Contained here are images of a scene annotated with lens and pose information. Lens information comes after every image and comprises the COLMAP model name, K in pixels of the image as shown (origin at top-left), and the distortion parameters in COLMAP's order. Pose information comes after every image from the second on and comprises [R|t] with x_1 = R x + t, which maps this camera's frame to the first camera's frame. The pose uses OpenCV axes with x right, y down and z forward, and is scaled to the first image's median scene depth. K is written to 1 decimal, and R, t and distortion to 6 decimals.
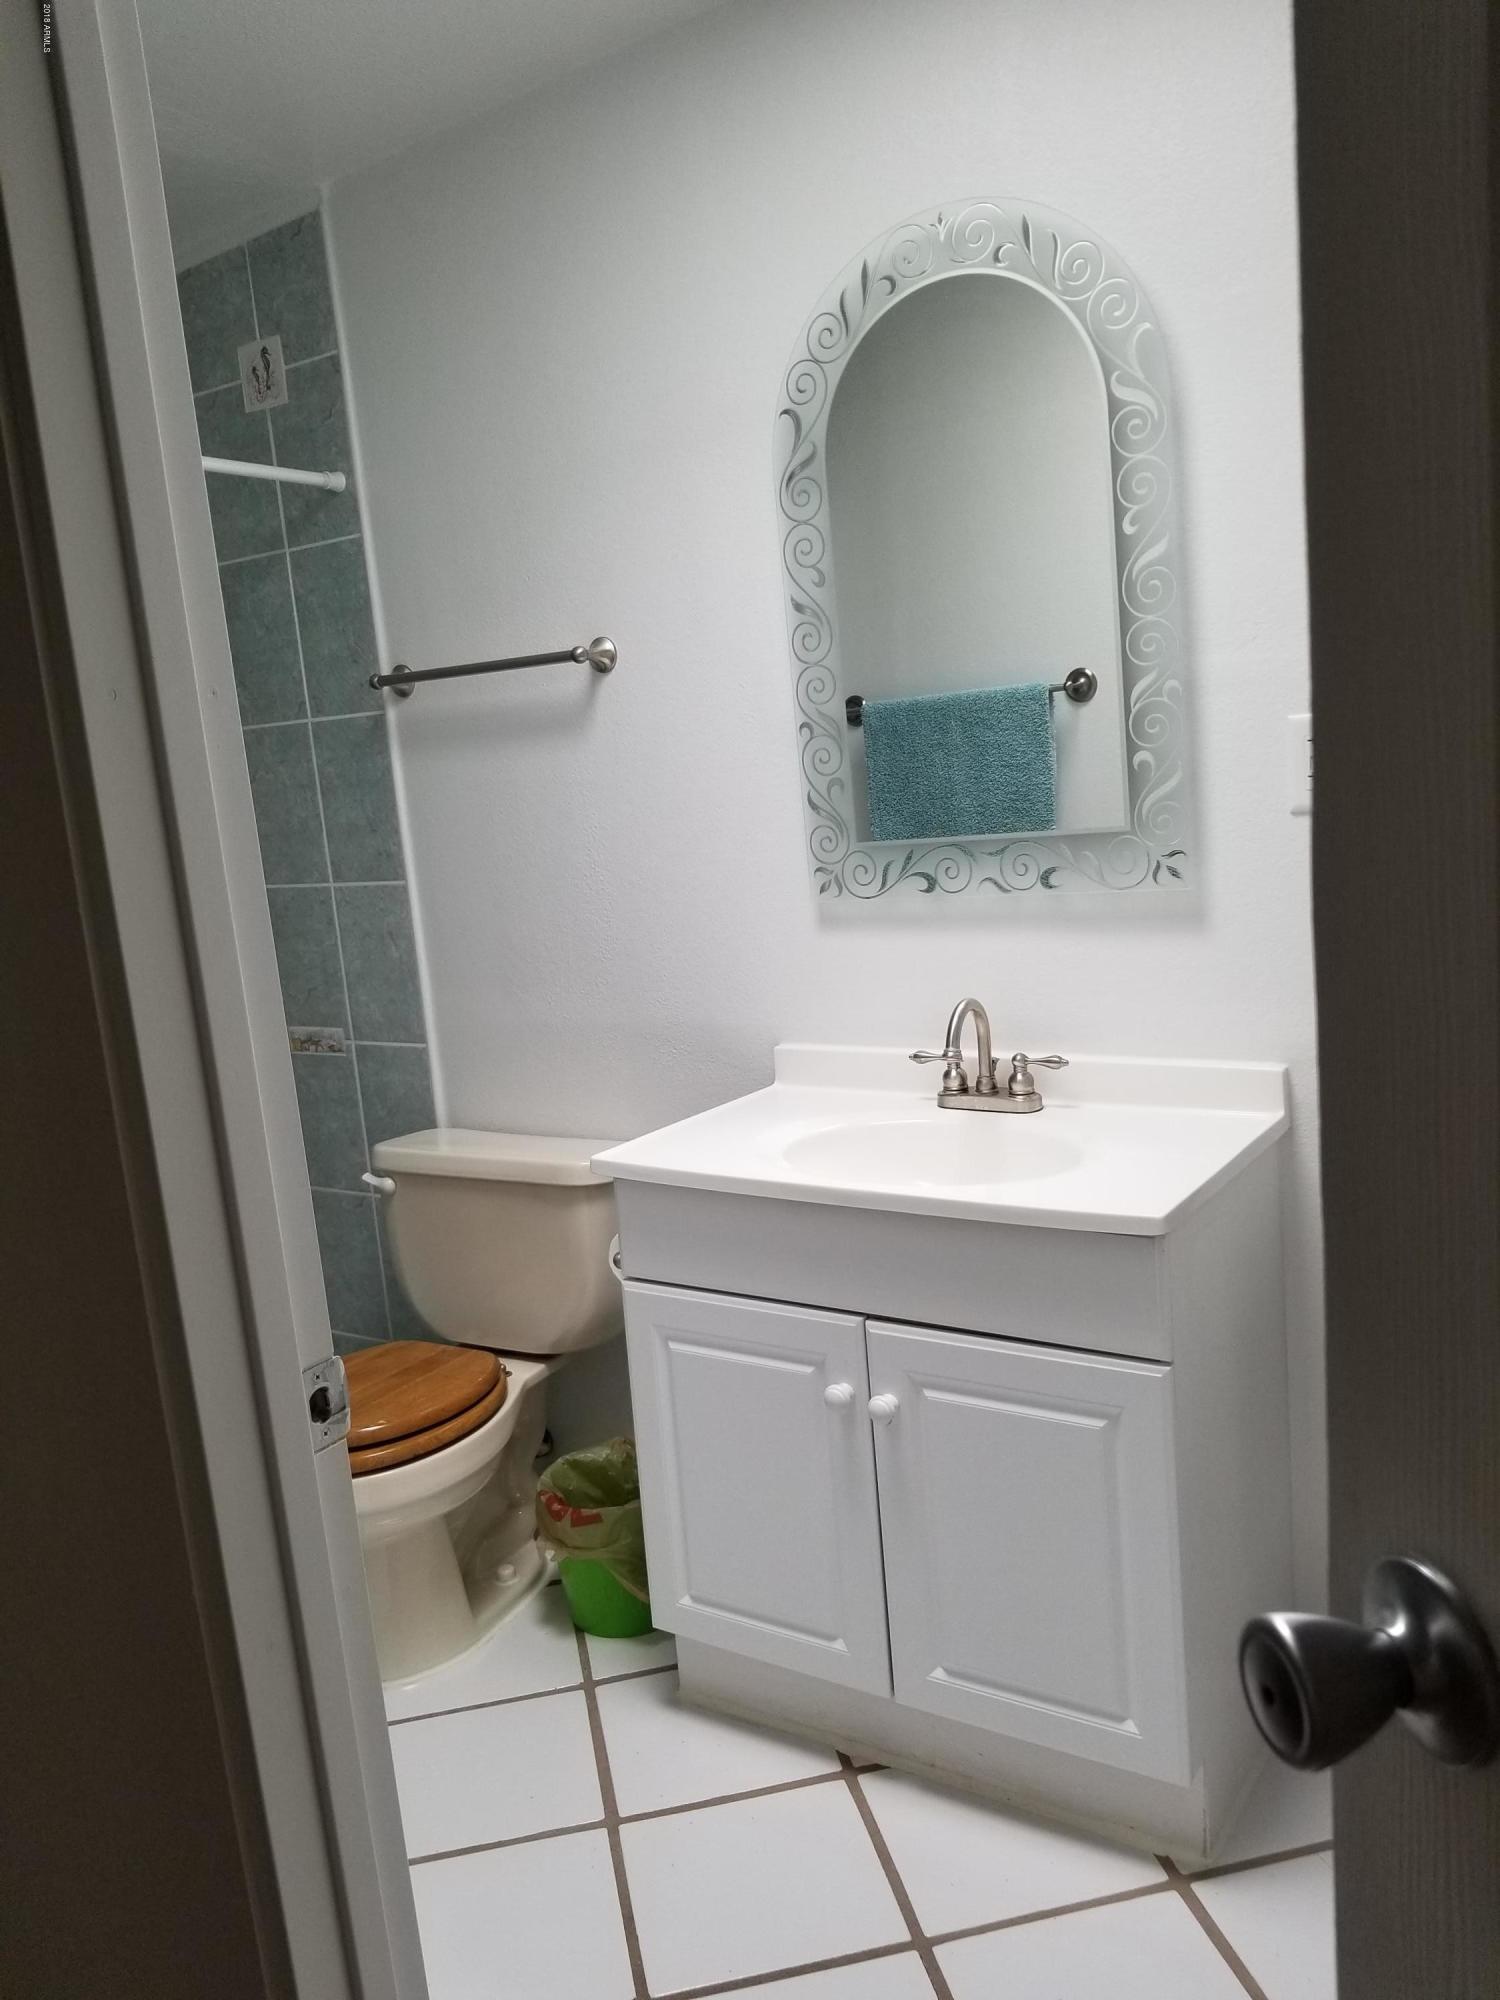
lens RADIAL K [[1549.9, 0, 750.0], [0, 1549.9, 1000.0], [0, 0, 1]] dist [0.012414, -0.015672]
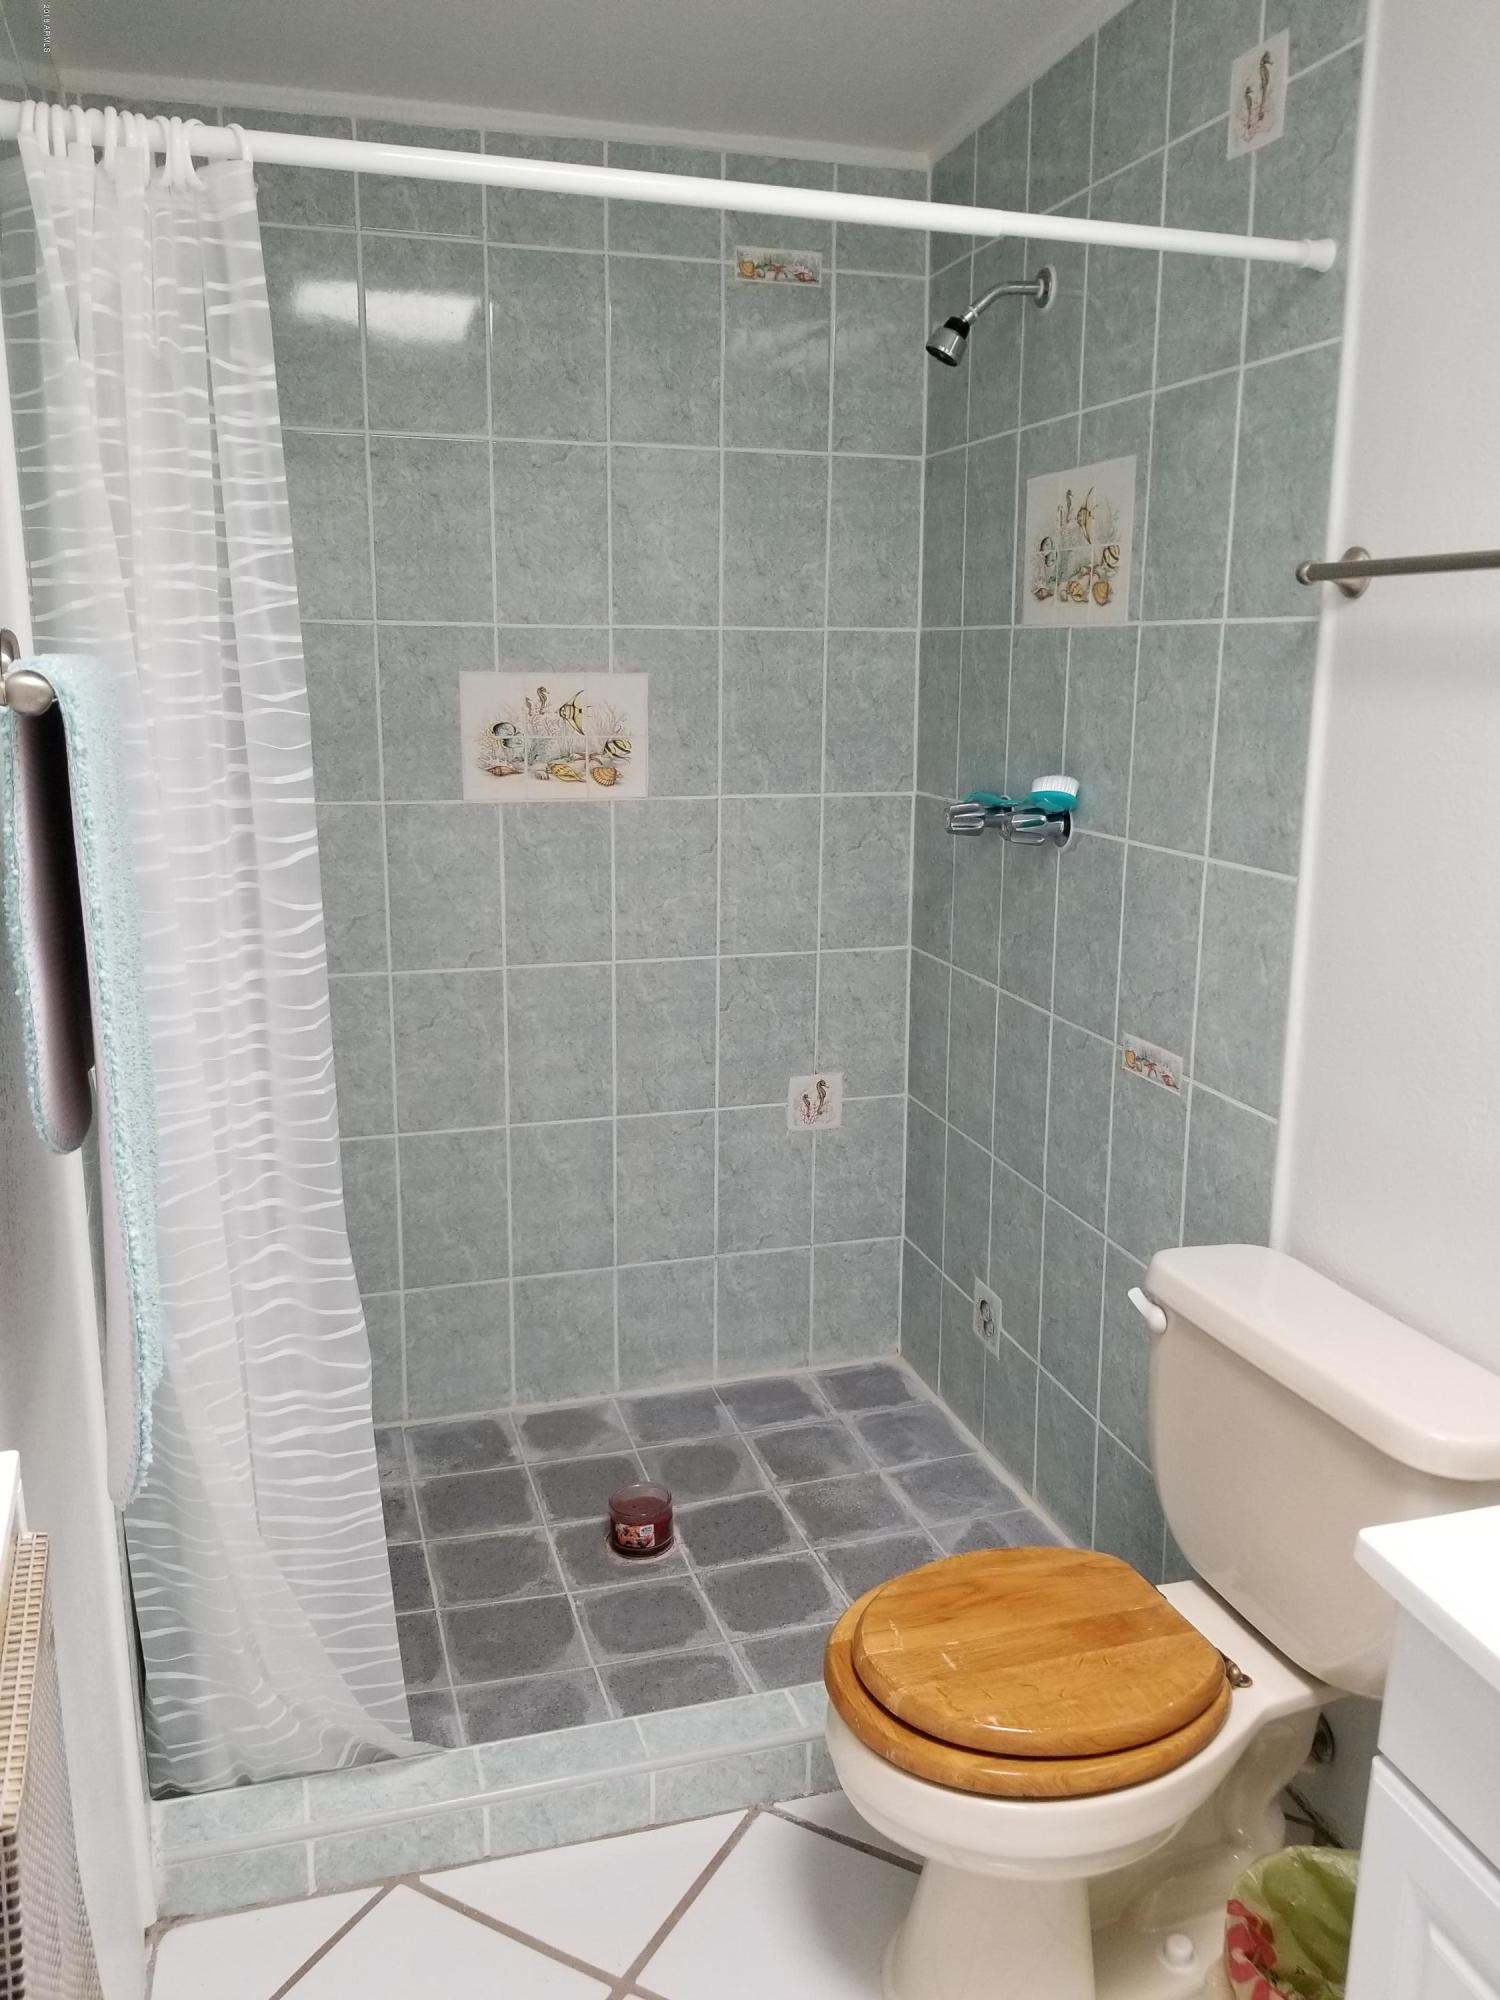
lens RADIAL K [[1549.9, 0, 750.0], [0, 1549.9, 1000.0], [0, 0, 1]] dist [0.012414, -0.015672]
pose [[0.763295, 0.222871, -0.606391, 0.013794], [-0.163809, 0.974704, 0.152046, -0.088558], [0.624938, -0.016723, 0.780495, 0.333132]]
